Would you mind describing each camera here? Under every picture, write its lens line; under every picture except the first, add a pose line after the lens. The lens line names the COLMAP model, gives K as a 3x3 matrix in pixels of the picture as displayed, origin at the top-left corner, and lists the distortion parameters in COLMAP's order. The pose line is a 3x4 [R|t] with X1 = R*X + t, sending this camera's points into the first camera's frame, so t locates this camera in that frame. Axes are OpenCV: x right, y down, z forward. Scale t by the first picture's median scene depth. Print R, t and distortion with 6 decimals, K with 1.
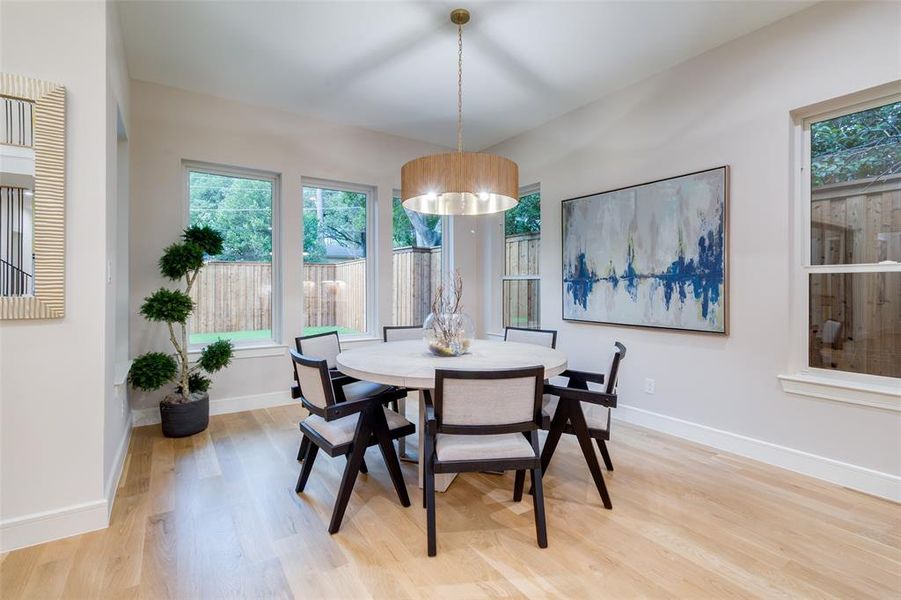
lens RADIAL K [[429.6, 0, 456.6], [0, 429.6, 294.3], [0, 0, 1]] dist [-0.006269, -0.000385]
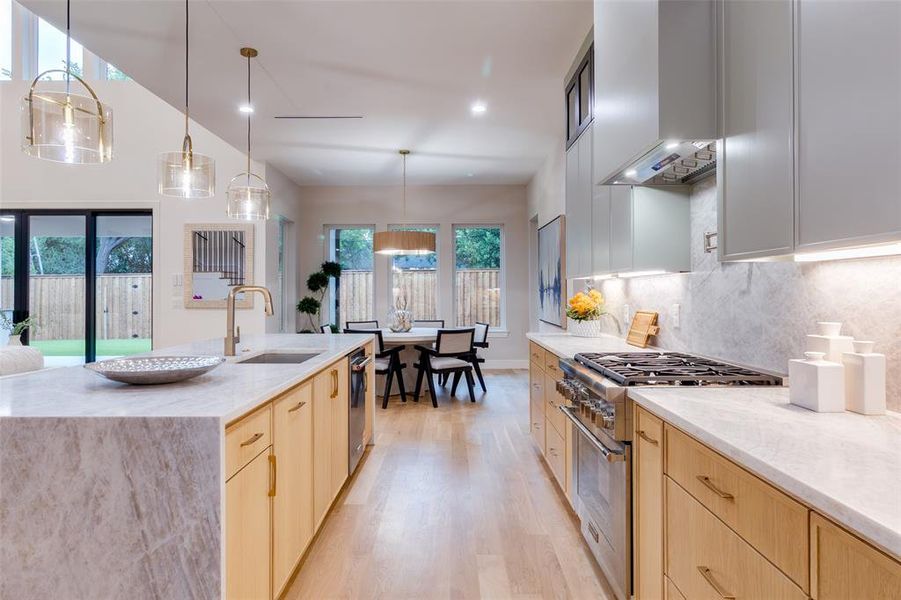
lens RADIAL K [[556.4, 0, 449.1], [0, 556.4, 293.8], [0, 0, 1]] dist [-0.000377, 0.001105]
pose [[0.839236, -0.000628, -0.543766, 1.143345], [-0.006977, 0.999905, -0.011922, 0.000062], [0.543722, 0.013800, 0.839152, -0.716884]]
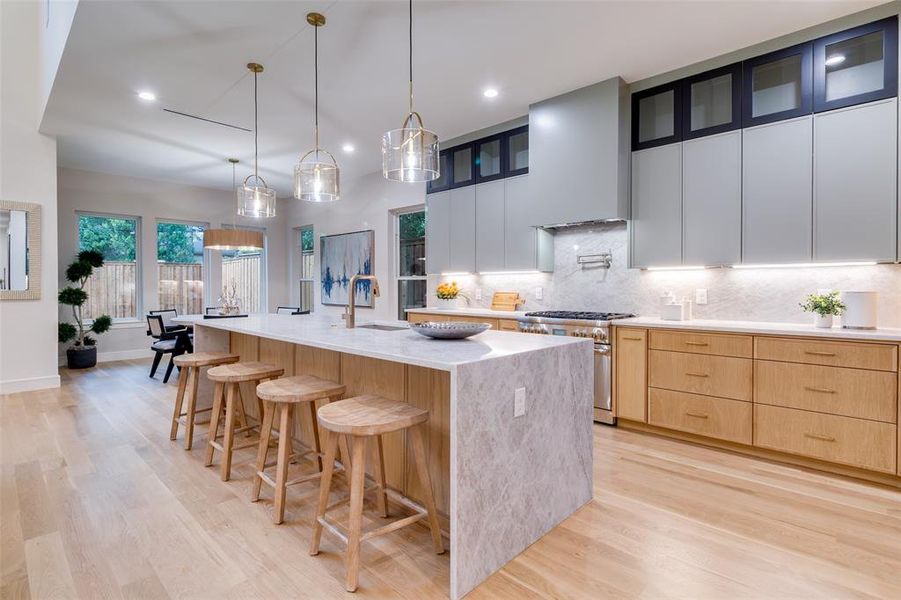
lens RADIAL K [[429.6, 0, 447.4], [0, 429.6, 294.6], [0, 0, 1]] dist [-0.006269, -0.000385]
pose [[0.974782, -0.005854, 0.223083, 0.438993], [0.004636, 0.999971, 0.005983, 0.014397], [-0.223112, -0.004798, 0.974781, -1.037981]]
